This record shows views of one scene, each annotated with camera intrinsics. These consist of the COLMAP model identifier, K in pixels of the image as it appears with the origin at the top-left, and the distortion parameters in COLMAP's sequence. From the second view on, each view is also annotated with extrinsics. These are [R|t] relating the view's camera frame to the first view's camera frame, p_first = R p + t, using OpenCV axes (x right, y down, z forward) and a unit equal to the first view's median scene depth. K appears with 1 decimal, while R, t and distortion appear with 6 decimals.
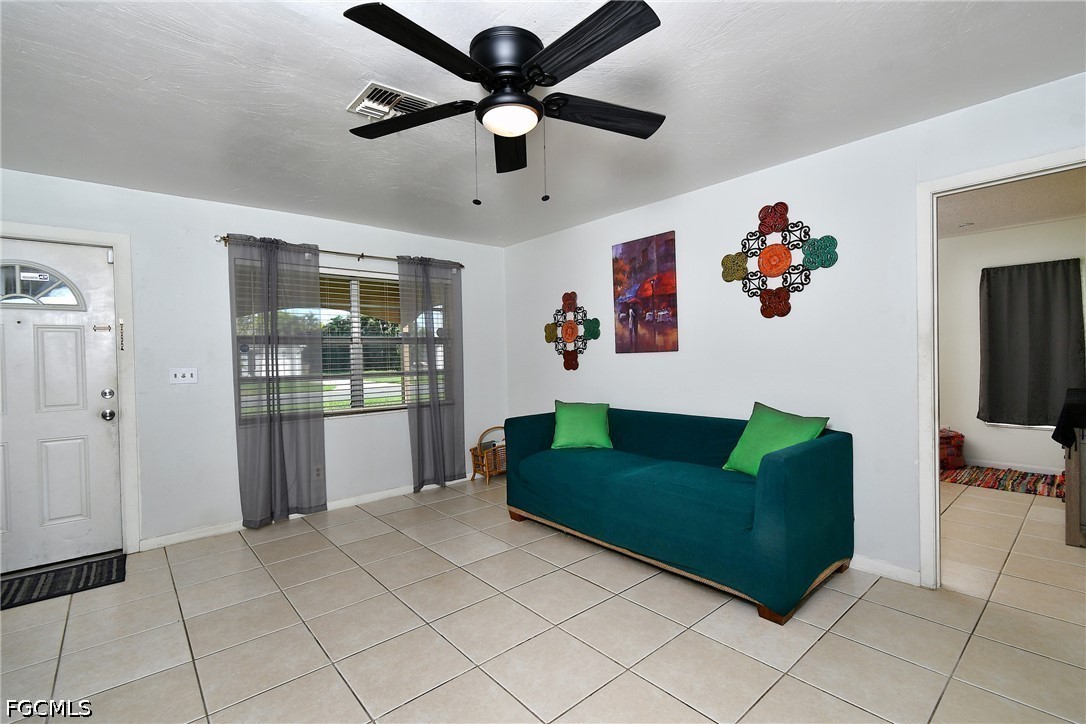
lens RADIAL K [[487.3, 0, 547.2], [0, 487.3, 361.8], [0, 0, 1]] dist [0.001798, -0.000613]
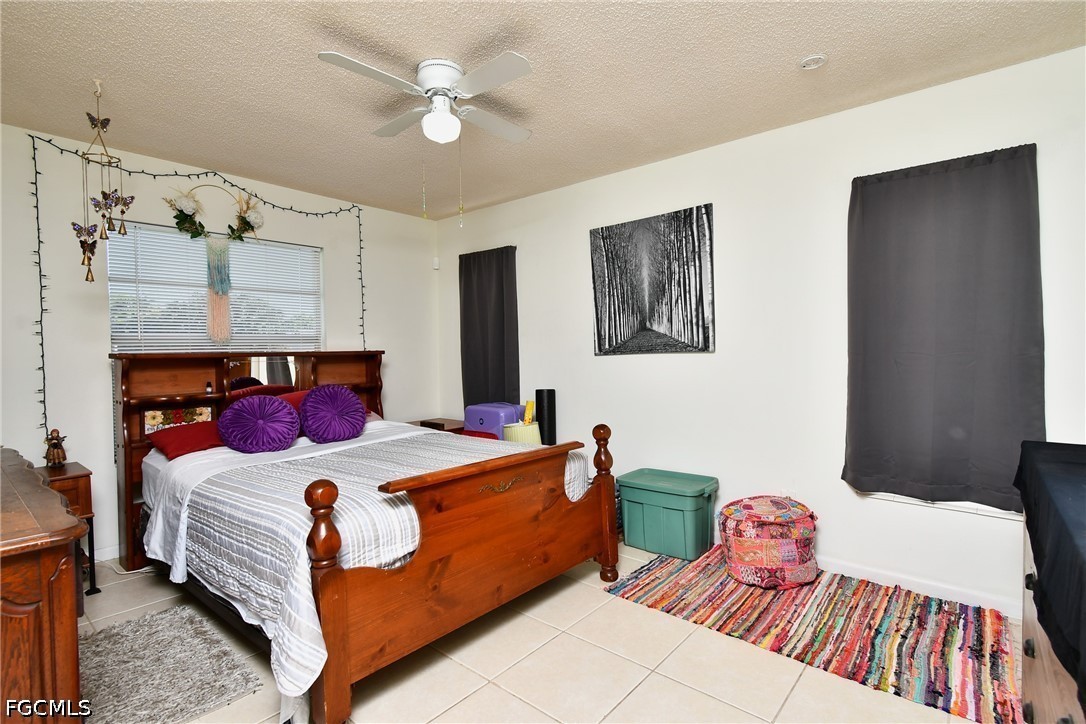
lens RADIAL K [[513.2, 0, 547.4], [0, 513.2, 361.9], [0, 0, 1]] dist [0.002515, -0.000889]
pose [[0.990145, 0.011858, 0.139543, 0.521185], [-0.012053, 0.999927, 0.000552, -0.002830], [-0.139527, -0.002228, 0.990216, 0.534660]]
